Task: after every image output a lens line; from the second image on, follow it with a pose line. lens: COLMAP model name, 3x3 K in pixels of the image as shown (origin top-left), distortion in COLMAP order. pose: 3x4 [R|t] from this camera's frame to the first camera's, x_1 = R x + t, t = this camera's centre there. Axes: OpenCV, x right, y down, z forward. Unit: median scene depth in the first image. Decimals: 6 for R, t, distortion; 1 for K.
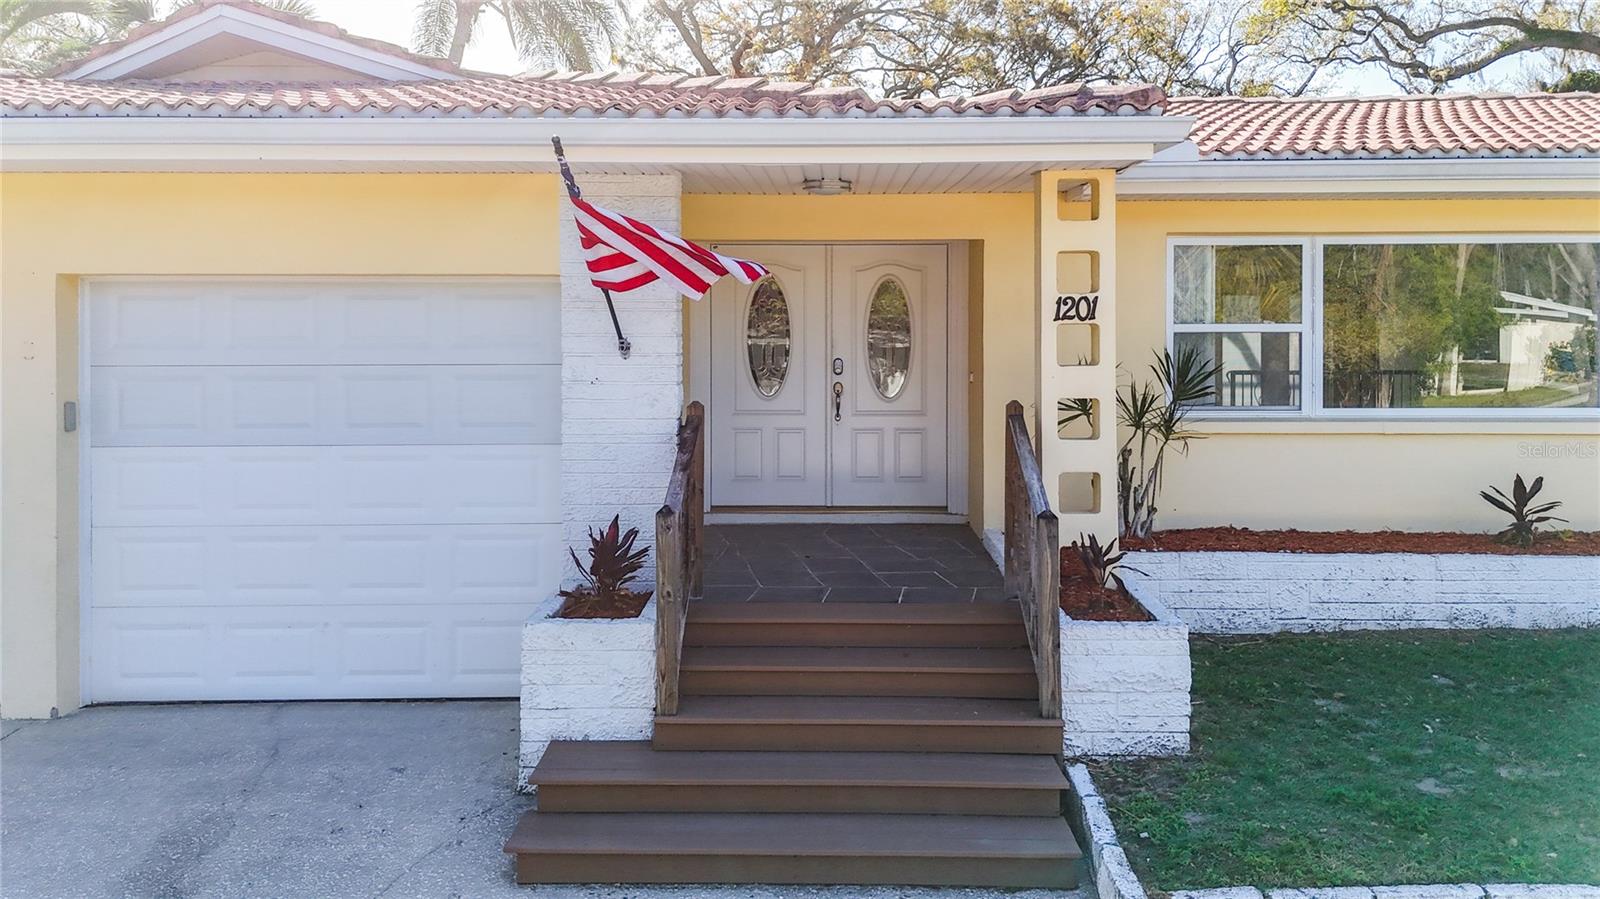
lens RADIAL K [[1223.4, 0, 757.0], [0, 1223.4, 338.6], [0, 0, 1]] dist [-0.005459, -0.005105]
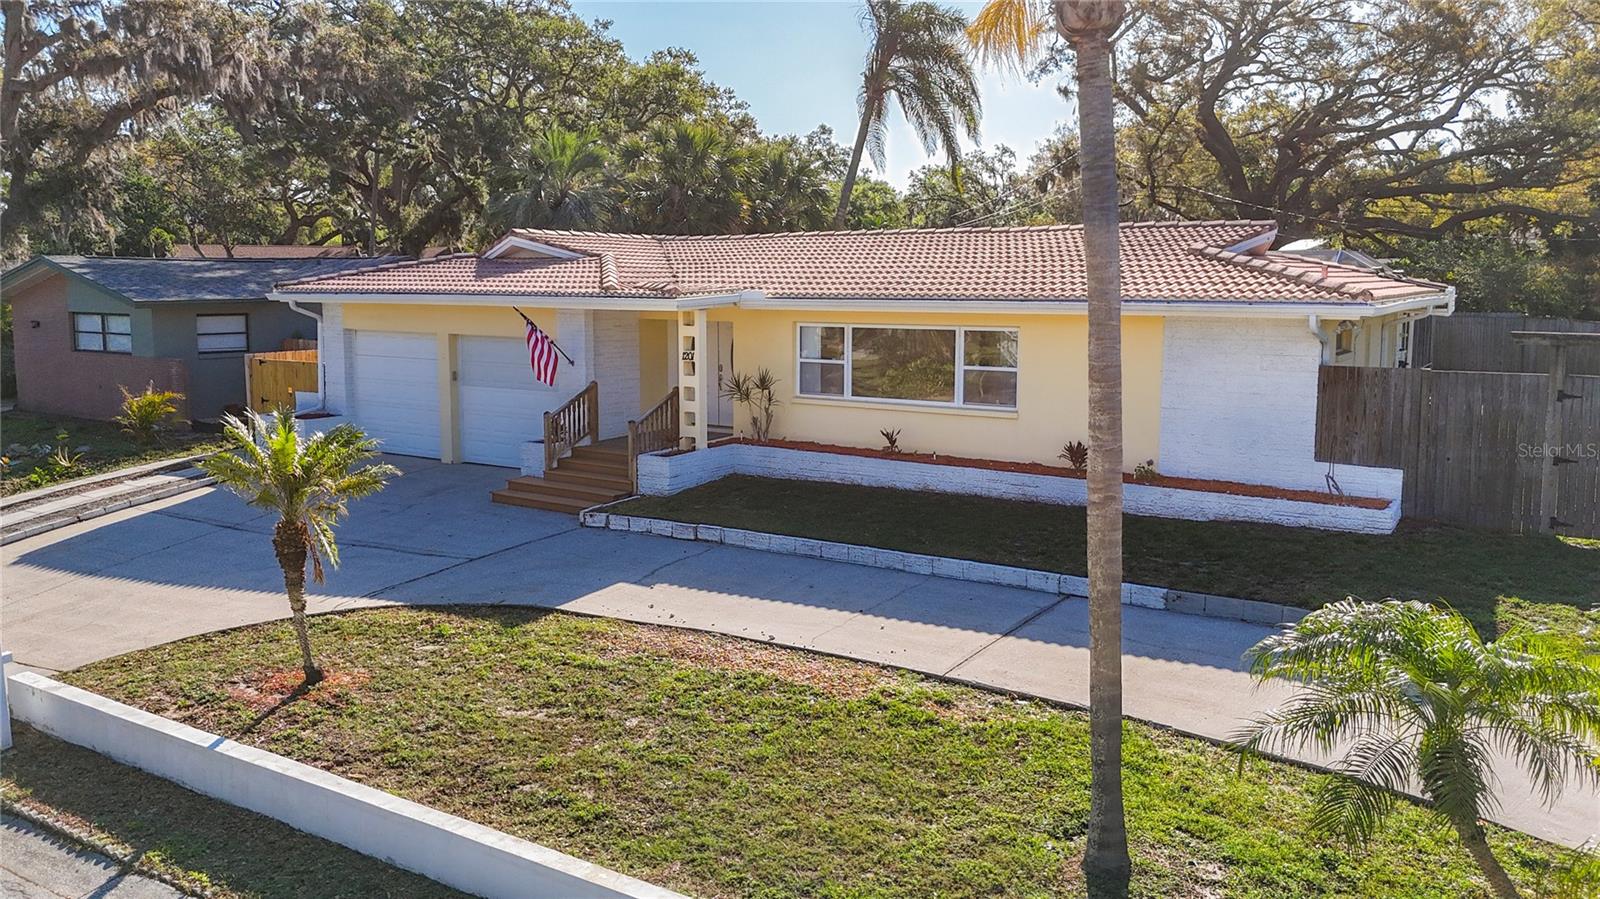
lens RADIAL K [[1223.4, 0, 757.0], [0, 1223.4, 338.6], [0, 0, 1]] dist [-0.005459, -0.005105]
pose [[0.852461, 0.030345, -0.521910, 1.725492], [-0.010102, 0.999084, 0.041589, -0.169511], [0.522694, -0.030180, 0.851986, -1.264701]]
